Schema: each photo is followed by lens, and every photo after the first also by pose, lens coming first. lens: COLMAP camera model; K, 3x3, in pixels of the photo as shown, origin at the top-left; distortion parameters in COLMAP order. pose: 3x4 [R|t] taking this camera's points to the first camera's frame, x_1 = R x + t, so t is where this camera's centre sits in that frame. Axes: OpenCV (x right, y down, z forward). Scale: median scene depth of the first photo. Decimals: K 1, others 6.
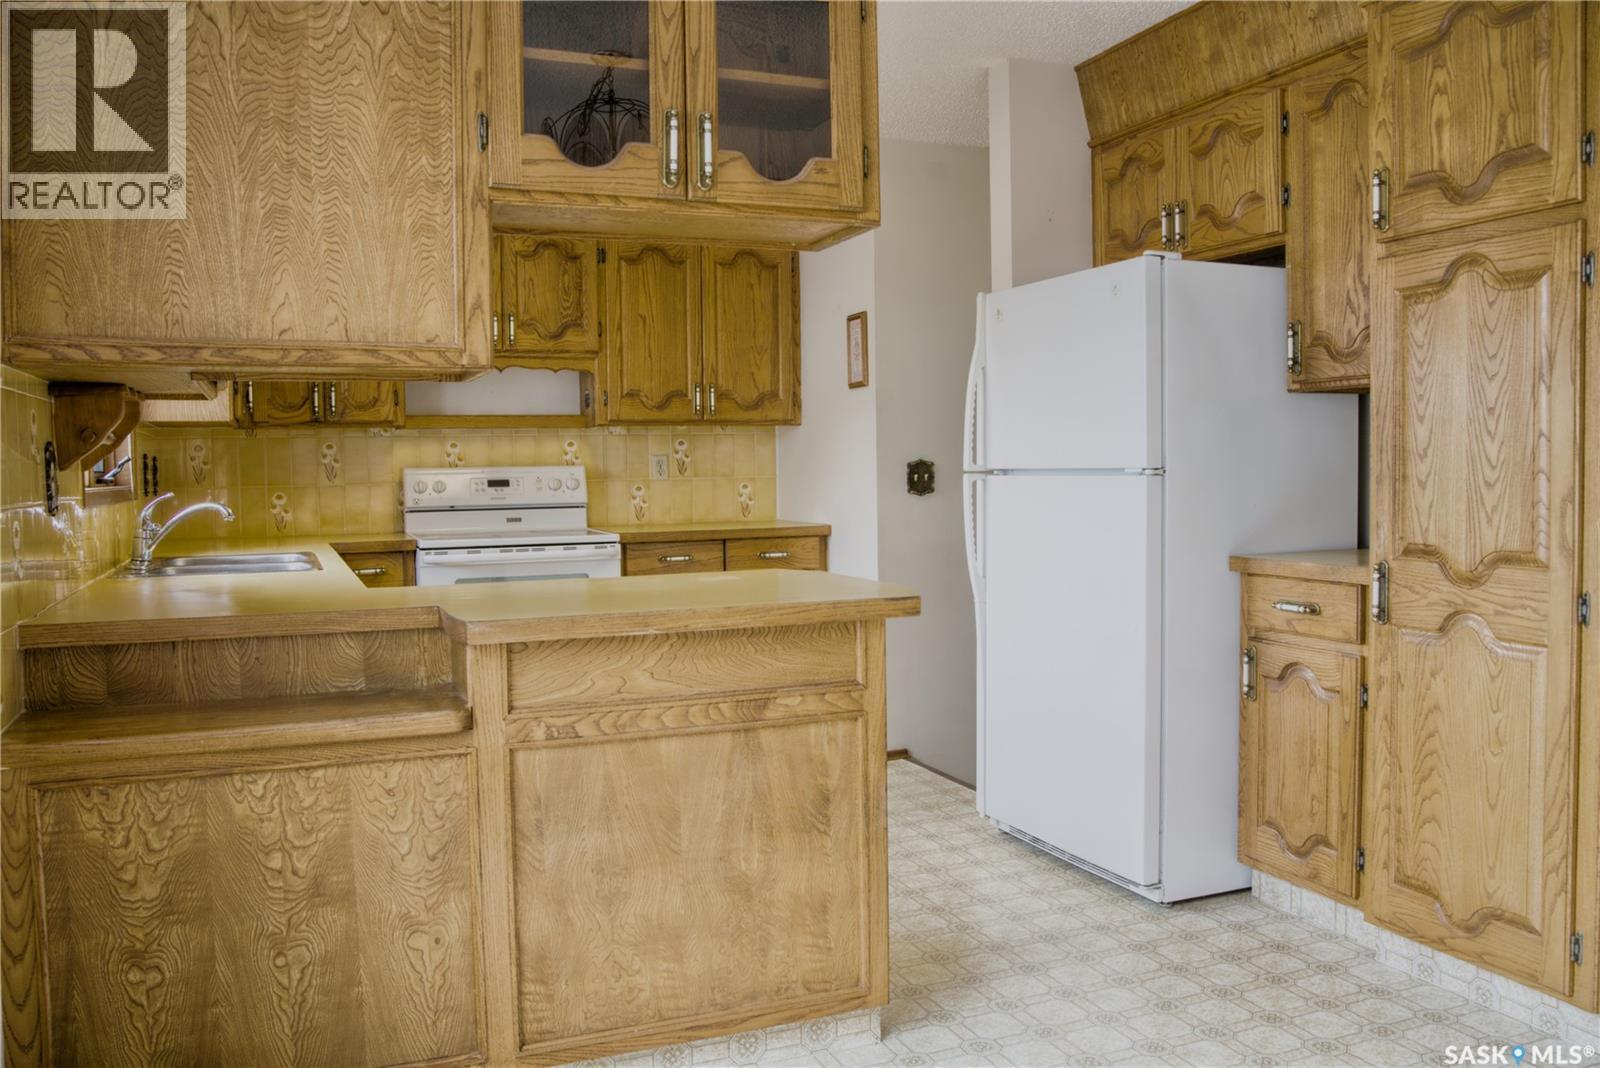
lens RADIAL K [[1291.9, 0, 796.2], [0, 1291.9, 530.0], [0, 0, 1]] dist [-0.103513, 0.079876]
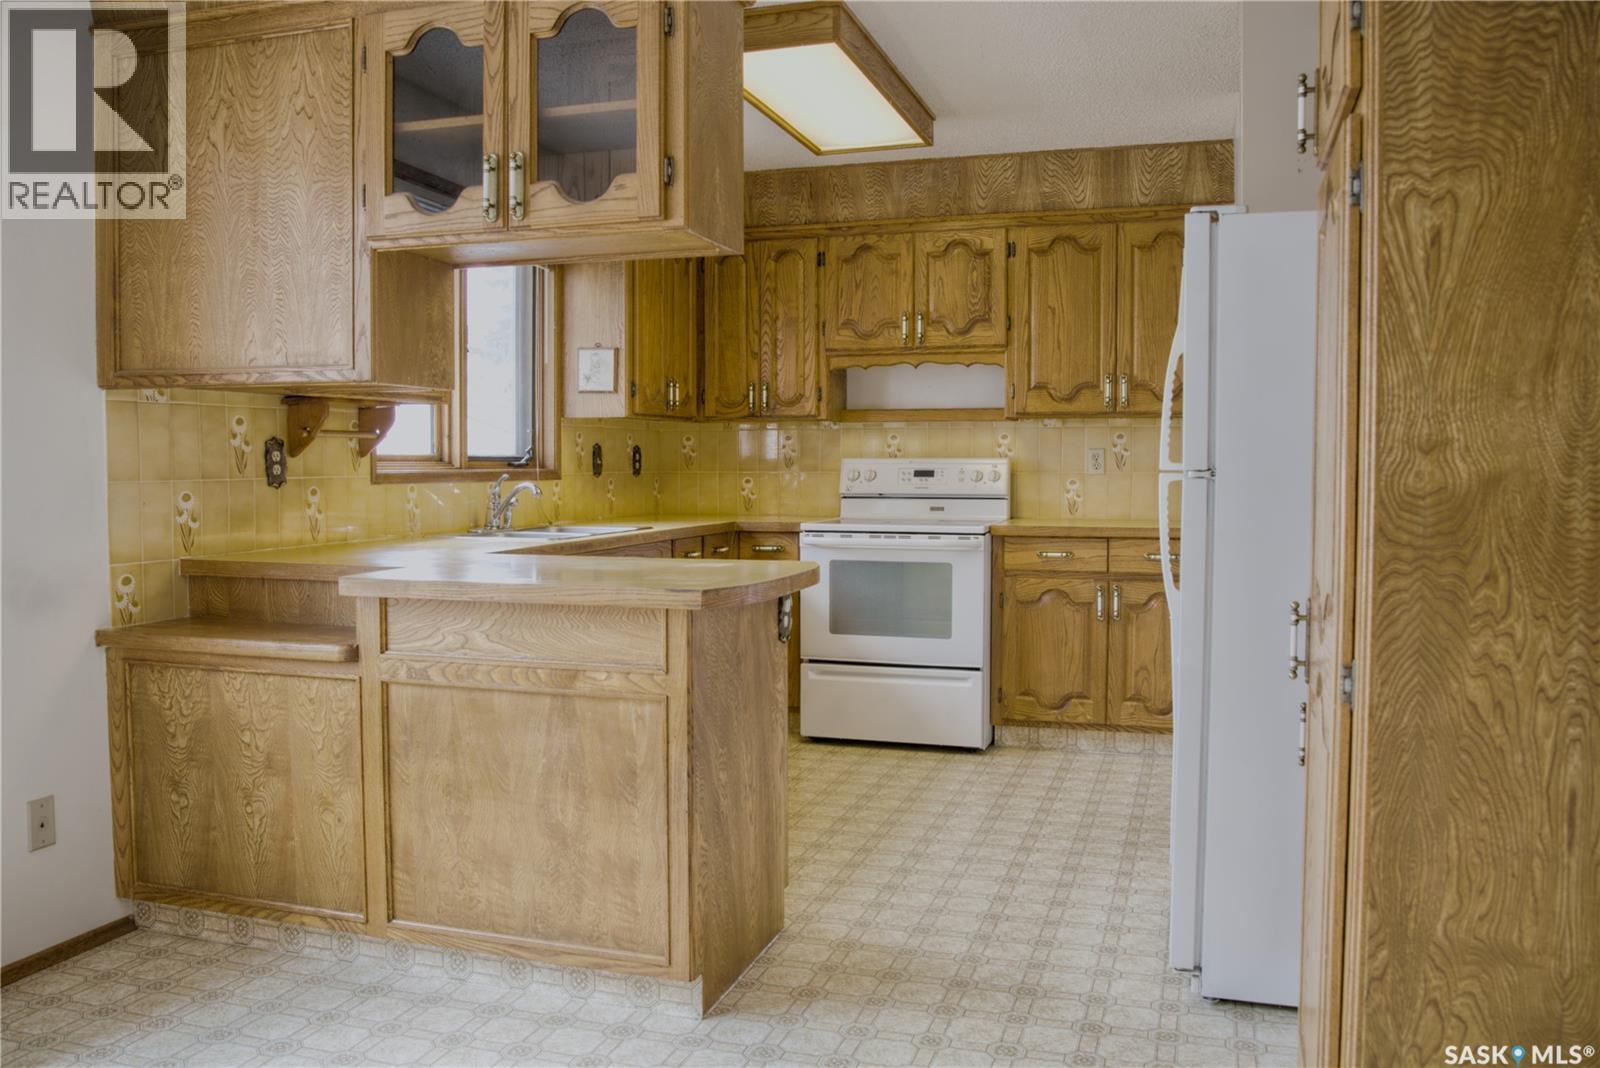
lens RADIAL K [[1291.9, 0, 796.2], [0, 1291.9, 530.0], [0, 0, 1]] dist [-0.103513, 0.079876]
pose [[0.764469, 0.048157, -0.642859, 0.818578], [-0.042629, 0.998800, 0.024128, -0.024458], [0.643249, 0.008959, 0.765605, 0.268936]]
